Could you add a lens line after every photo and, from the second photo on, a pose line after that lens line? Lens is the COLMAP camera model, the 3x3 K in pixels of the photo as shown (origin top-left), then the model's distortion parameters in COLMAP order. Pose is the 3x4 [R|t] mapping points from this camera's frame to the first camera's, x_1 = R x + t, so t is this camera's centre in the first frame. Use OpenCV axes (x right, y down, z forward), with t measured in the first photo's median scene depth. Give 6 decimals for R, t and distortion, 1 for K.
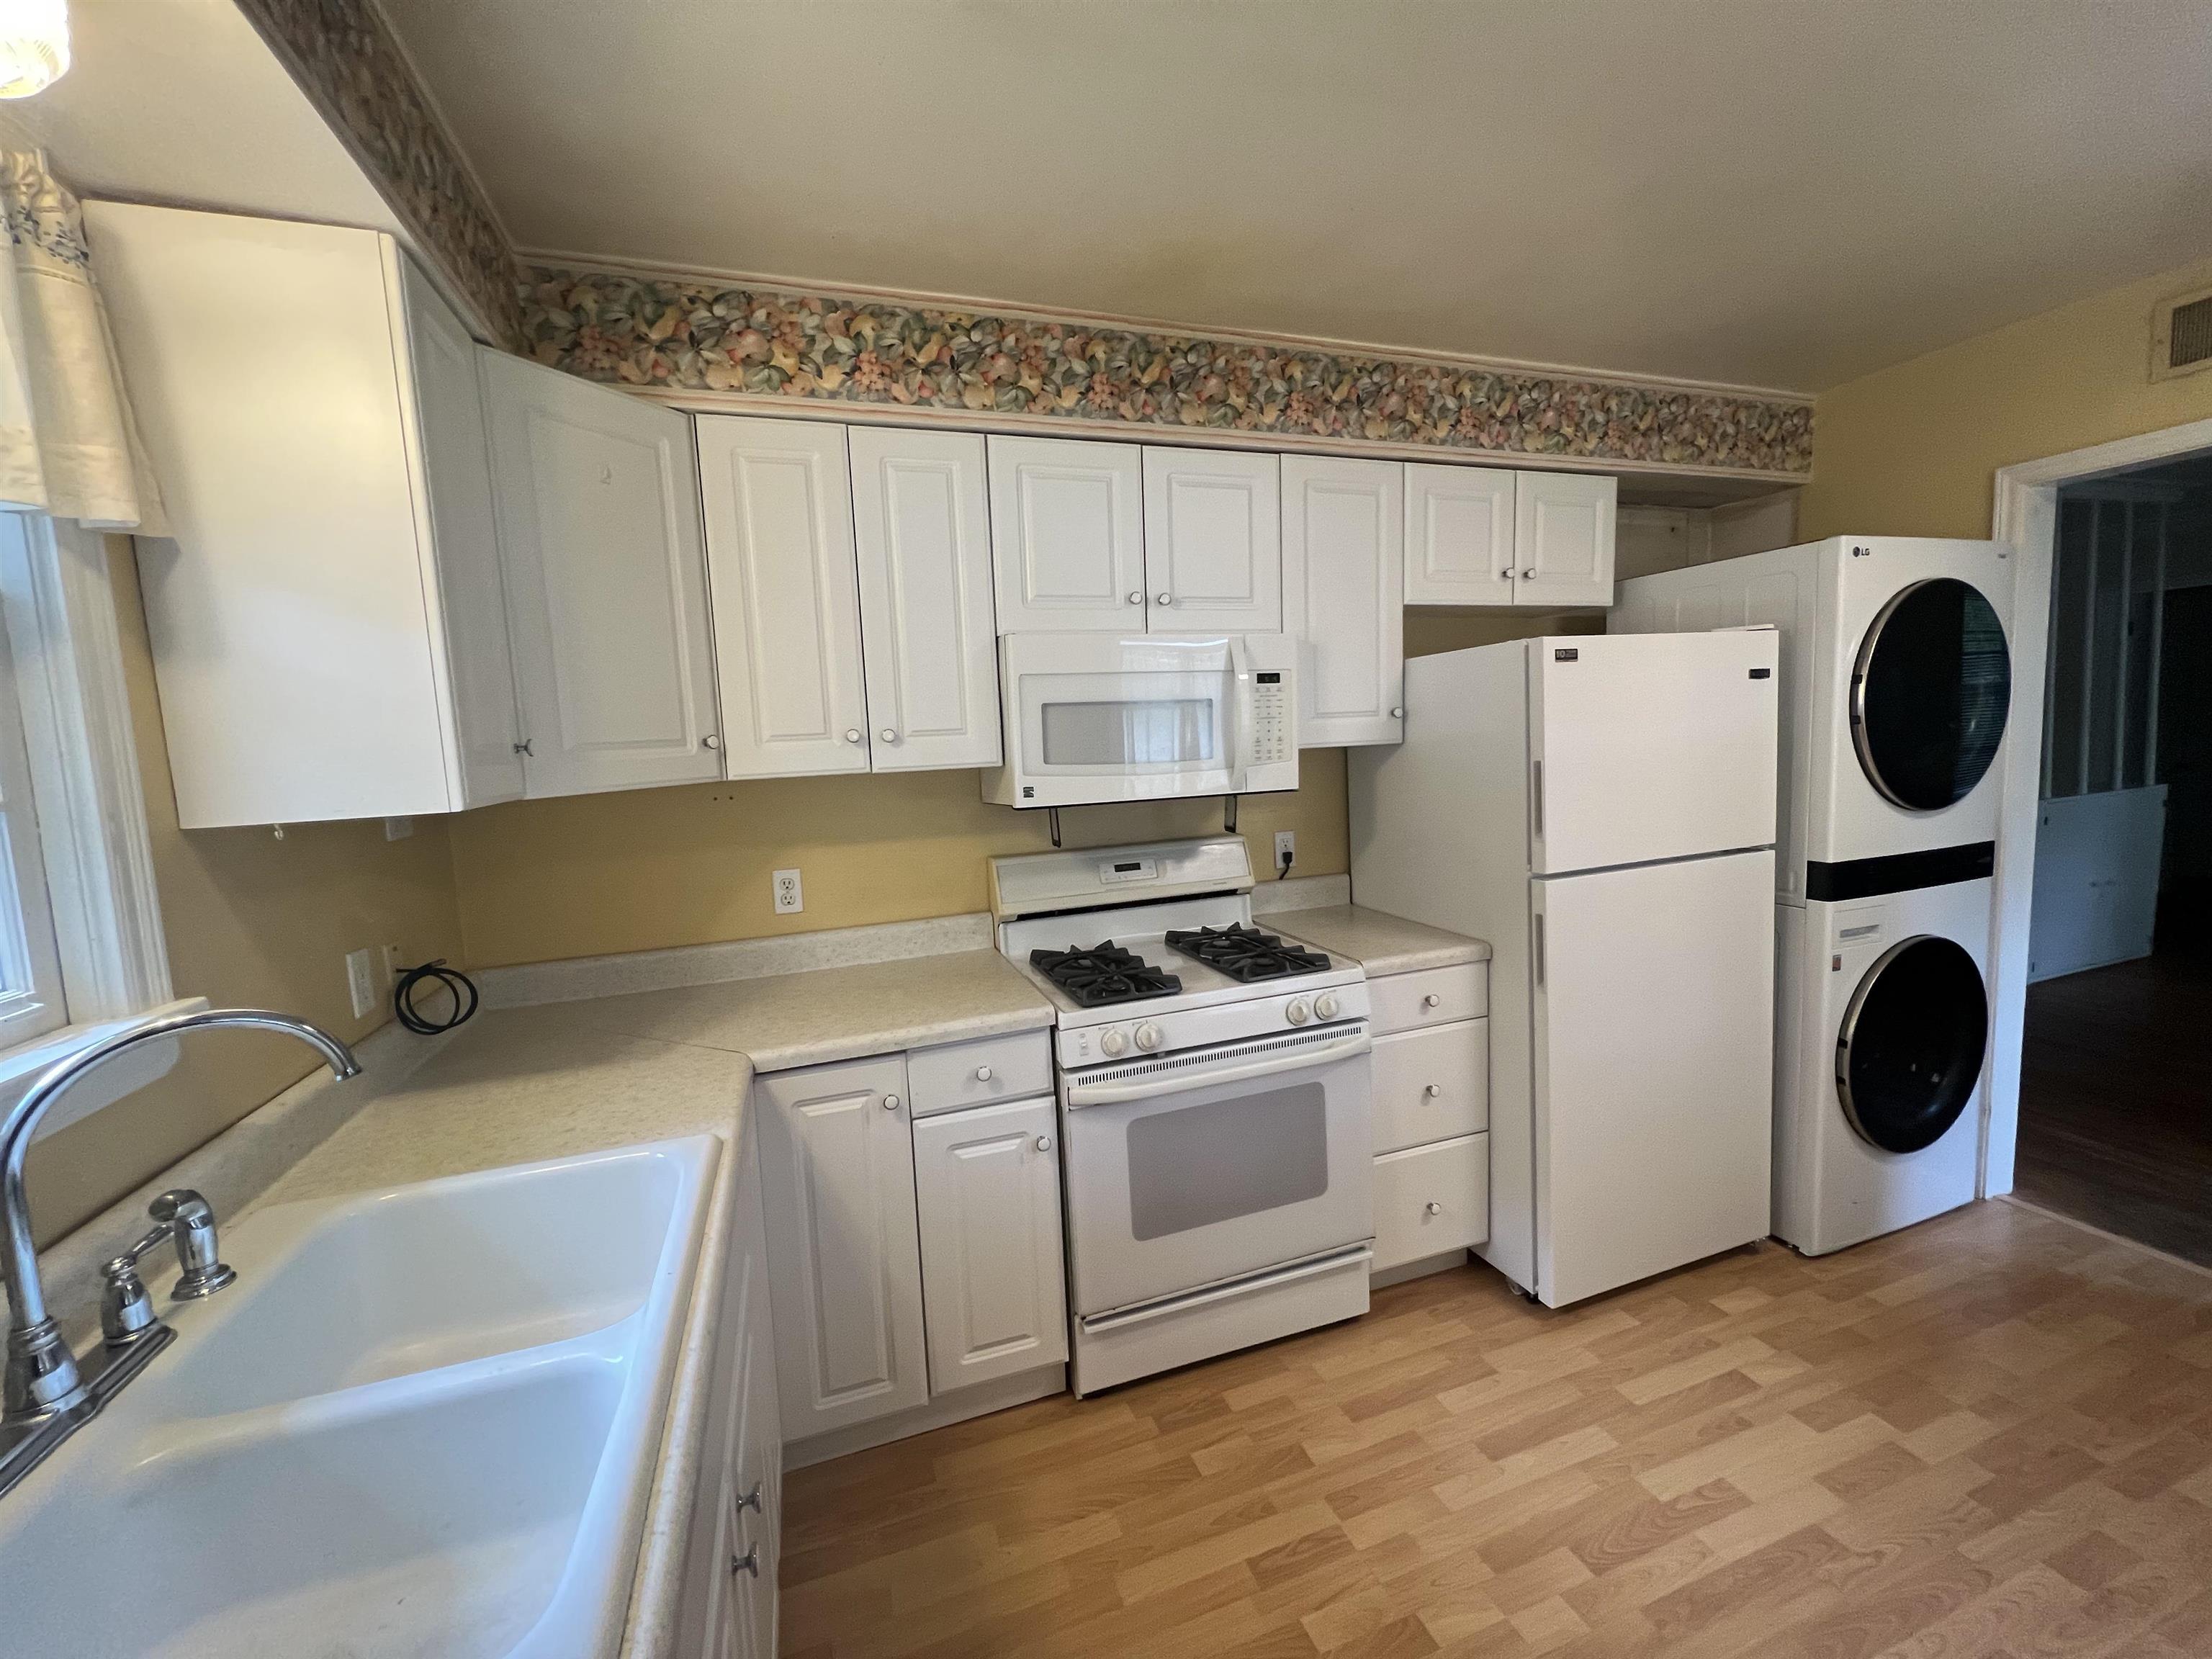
lens RADIAL K [[889.1, 0, 1102.2], [0, 889.1, 824.7], [0, 0, 1]] dist [-0.004851, 0.000416]
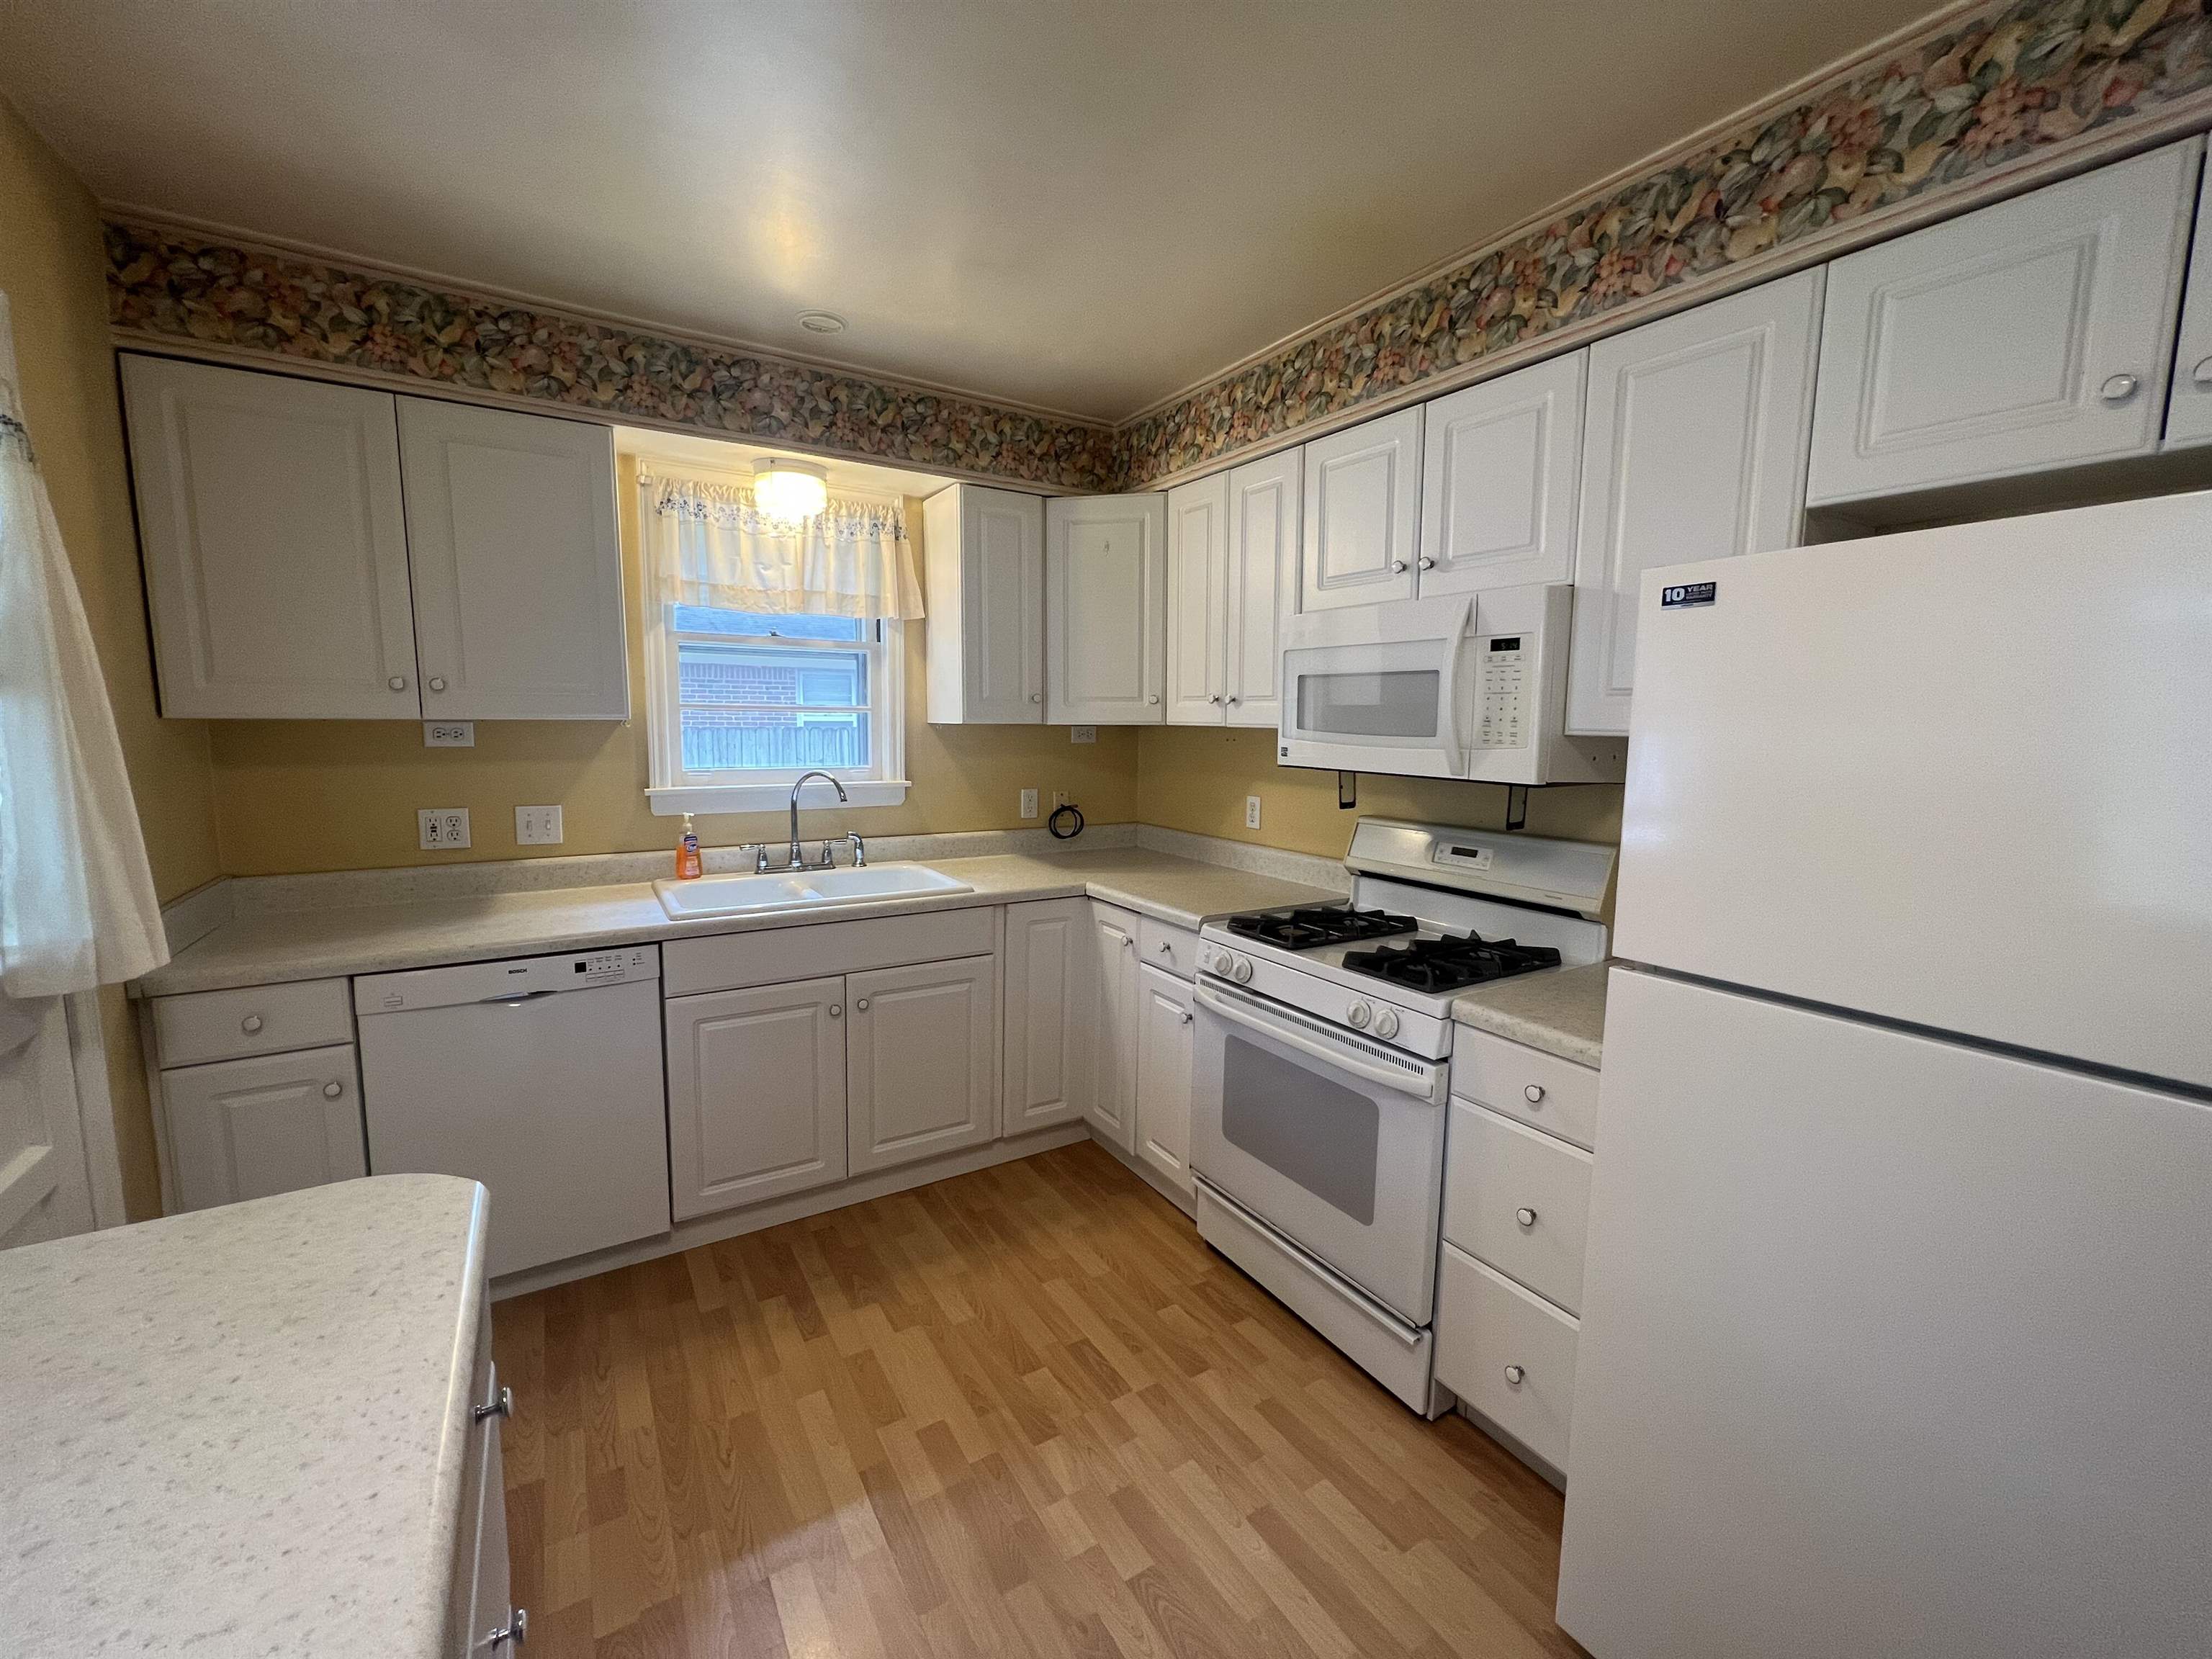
lens RADIAL K [[889.1, 0, 1096.8], [0, 889.1, 823.8], [0, 0, 1]] dist [-0.004851, 0.000416]
pose [[0.215483, 0.165419, -0.962395, 1.020974], [-0.120274, 0.982540, 0.141951, -0.081127], [0.969072, 0.085163, 0.231616, 0.507078]]
